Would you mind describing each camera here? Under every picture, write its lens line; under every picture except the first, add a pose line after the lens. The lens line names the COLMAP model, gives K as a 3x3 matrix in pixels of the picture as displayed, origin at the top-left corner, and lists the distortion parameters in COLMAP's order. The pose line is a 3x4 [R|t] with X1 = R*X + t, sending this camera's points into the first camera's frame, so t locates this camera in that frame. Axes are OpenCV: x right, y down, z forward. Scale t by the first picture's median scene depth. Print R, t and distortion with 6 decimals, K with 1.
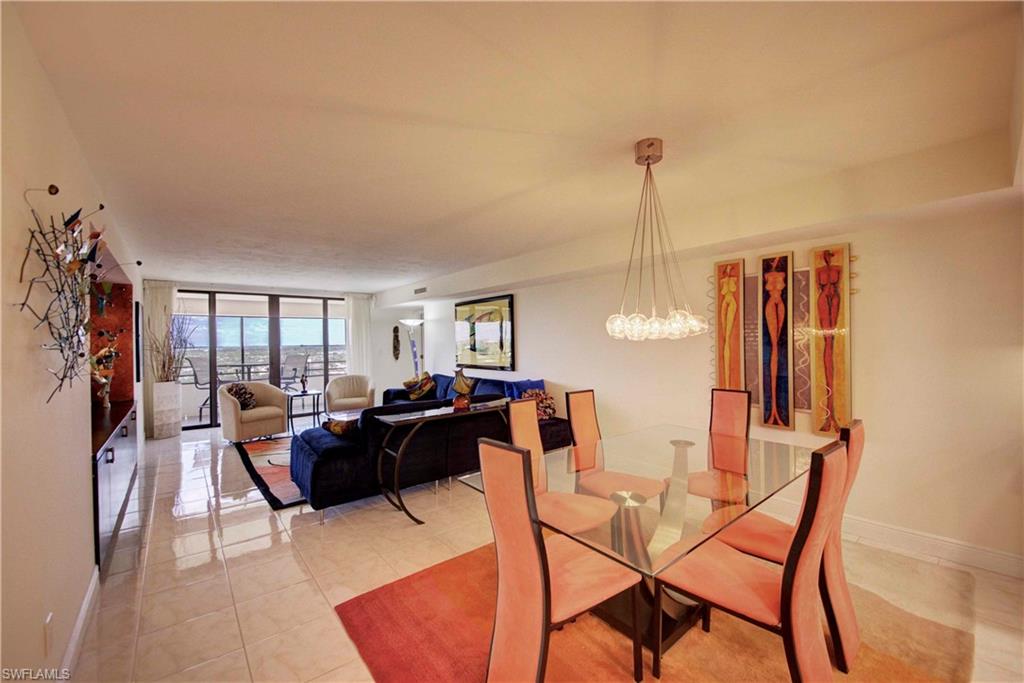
lens RADIAL K [[397.3, 0, 566.3], [0, 397.3, 350.8], [0, 0, 1]] dist [0.005021, -0.001869]
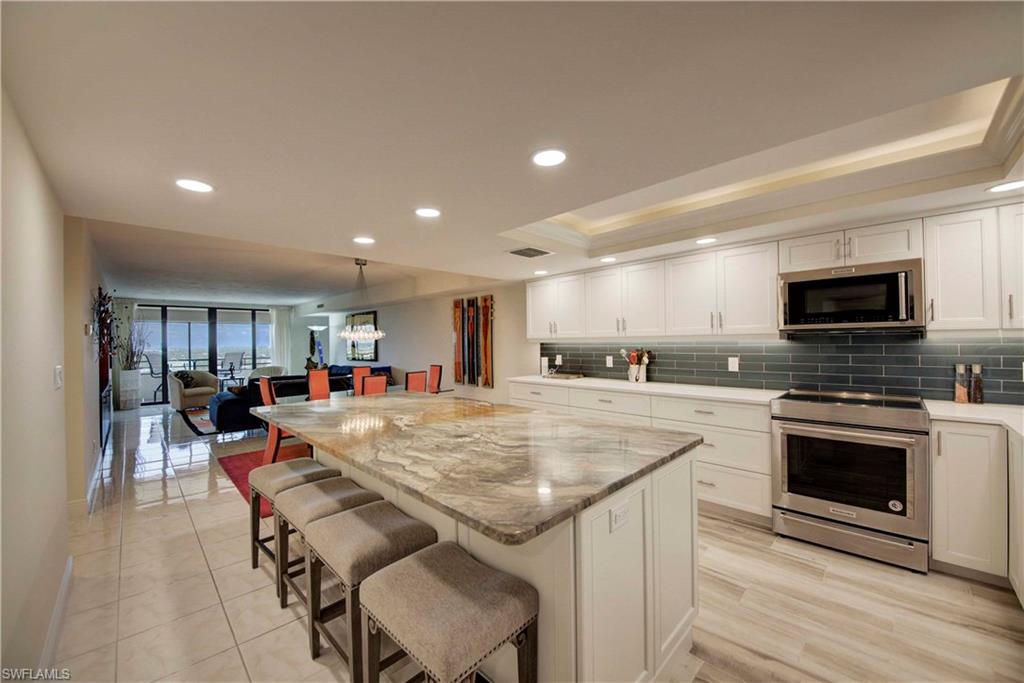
lens RADIAL K [[376.9, 0, 548.9], [0, 376.9, 349.1], [0, 0, 1]] dist [0.009598, -0.000590]
pose [[0.998233, -0.001140, 0.059403, 0.450072], [0.001425, 0.999988, -0.004754, 0.011500], [-0.059397, 0.004830, 0.998223, -0.488844]]
